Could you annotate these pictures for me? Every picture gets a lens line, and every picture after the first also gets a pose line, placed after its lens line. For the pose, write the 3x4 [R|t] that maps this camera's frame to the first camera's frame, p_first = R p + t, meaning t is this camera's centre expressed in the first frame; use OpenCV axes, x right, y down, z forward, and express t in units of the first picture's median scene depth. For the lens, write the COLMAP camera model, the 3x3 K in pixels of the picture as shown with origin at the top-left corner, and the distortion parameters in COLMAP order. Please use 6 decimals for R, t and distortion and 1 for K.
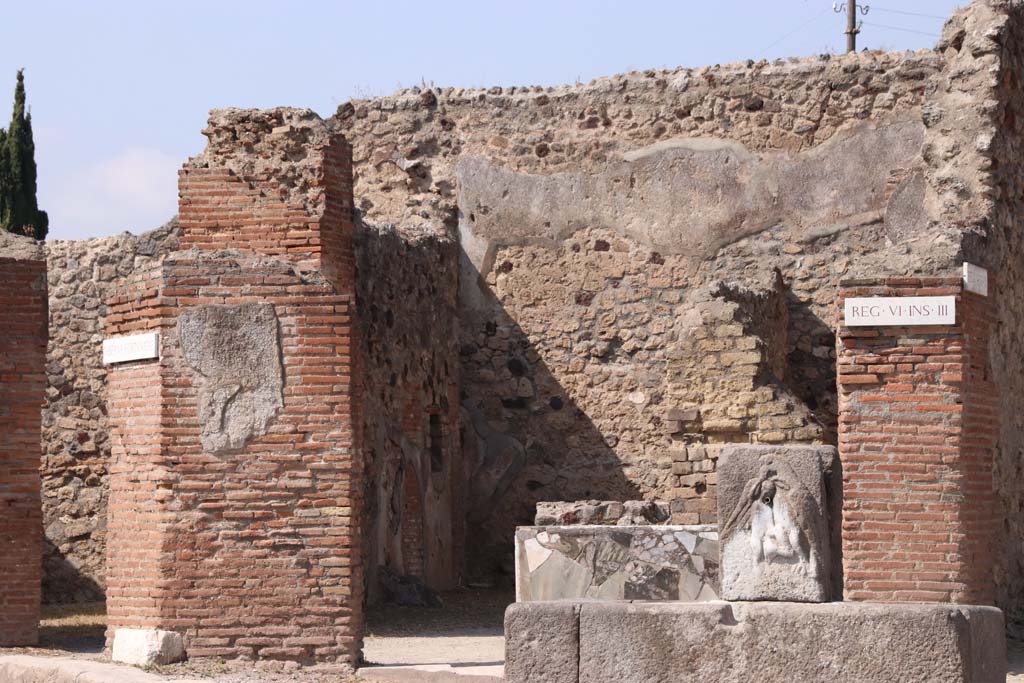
lens RADIAL K [[3368.7, 0, 471.2], [0, 3368.7, 344.7], [0, 0, 1]] dist [1.098204, 1.647405]
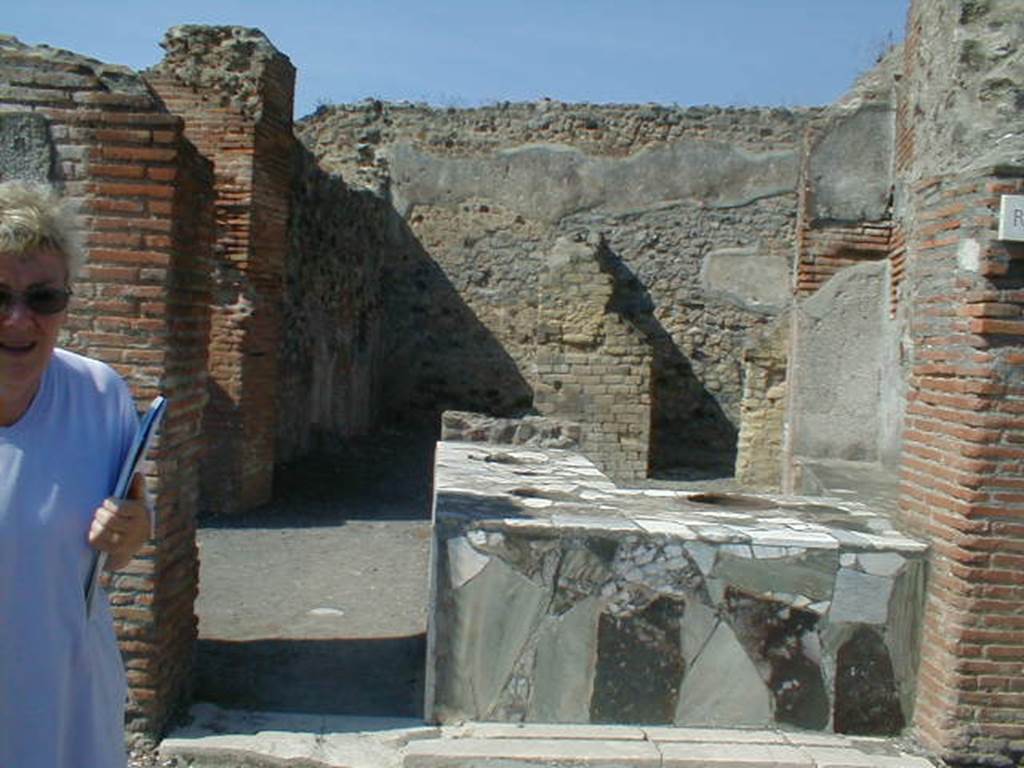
lens RADIAL K [[1044.2, 0, 537.0], [0, 1044.2, 383.4], [0, 0, 1]] dist [-0.180402, 0.241729]
pose [[0.987578, 0.068606, 0.141358, 0.002313], [-0.080811, 0.993310, 0.082486, 0.009443], [-0.134753, -0.092885, 0.986516, 0.658399]]
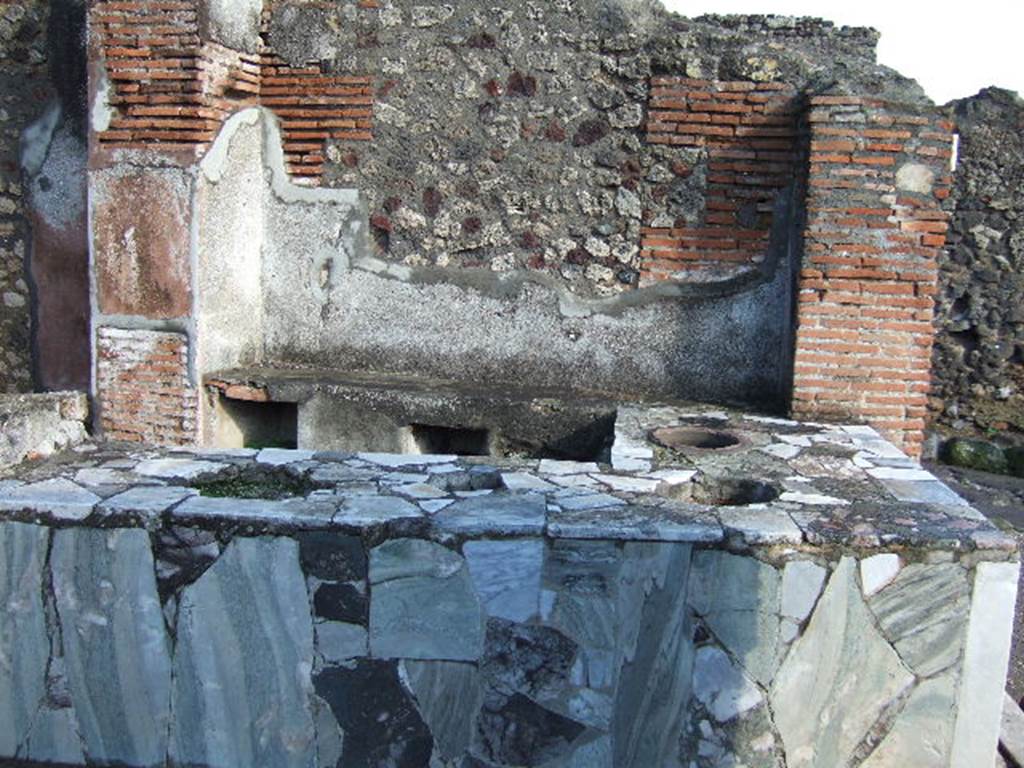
lens RADIAL K [[1071.2, 0, 497.9], [0, 1071.2, 384.0], [0, 0, 1]] dist [-0.072904, 0.048158]
pose [[-0.032669, -0.137175, 0.990008, -0.103501], [-0.088231, 0.987065, 0.133856, 0.015153], [-0.995564, -0.082977, -0.044350, 0.881666]]
